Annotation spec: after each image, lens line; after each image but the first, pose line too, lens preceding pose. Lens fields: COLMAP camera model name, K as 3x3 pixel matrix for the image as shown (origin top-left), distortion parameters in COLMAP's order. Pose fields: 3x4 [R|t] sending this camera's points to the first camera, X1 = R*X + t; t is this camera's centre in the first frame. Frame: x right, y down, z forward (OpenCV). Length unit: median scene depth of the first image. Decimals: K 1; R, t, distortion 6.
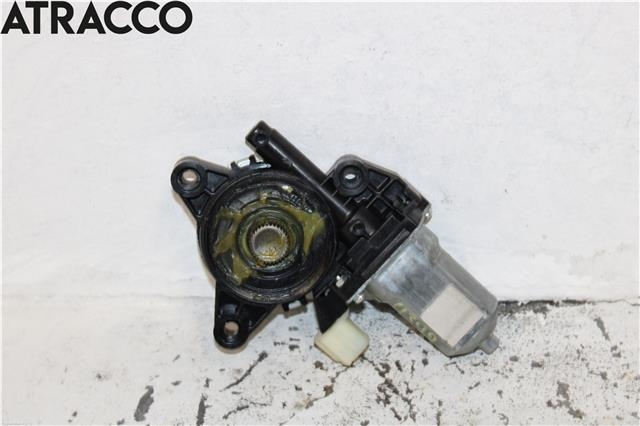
lens RADIAL K [[1540.5, 0, 320.0], [0, 1540.5, 213.0], [0, 0, 1]] dist [0.060140, 0.360826]
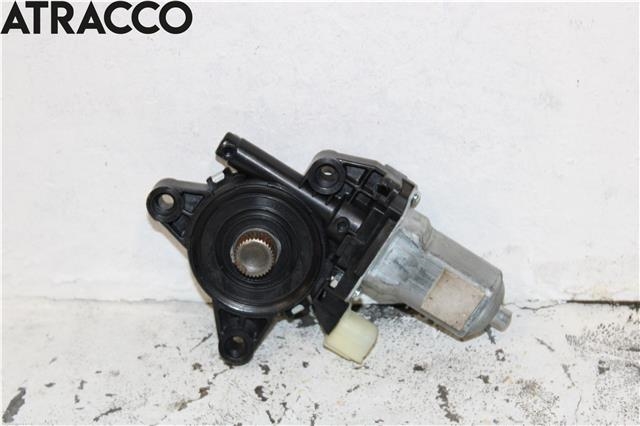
lens RADIAL K [[1540.5, 0, 320.0], [0, 1540.5, 213.0], [0, 0, 1]] dist [0.060140, 0.360826]
pose [[0.999720, 0.003966, -0.023324, 0.101232], [-0.004487, 0.999741, -0.022325, 0.022386], [0.023230, 0.022423, 0.999479, 0.020055]]
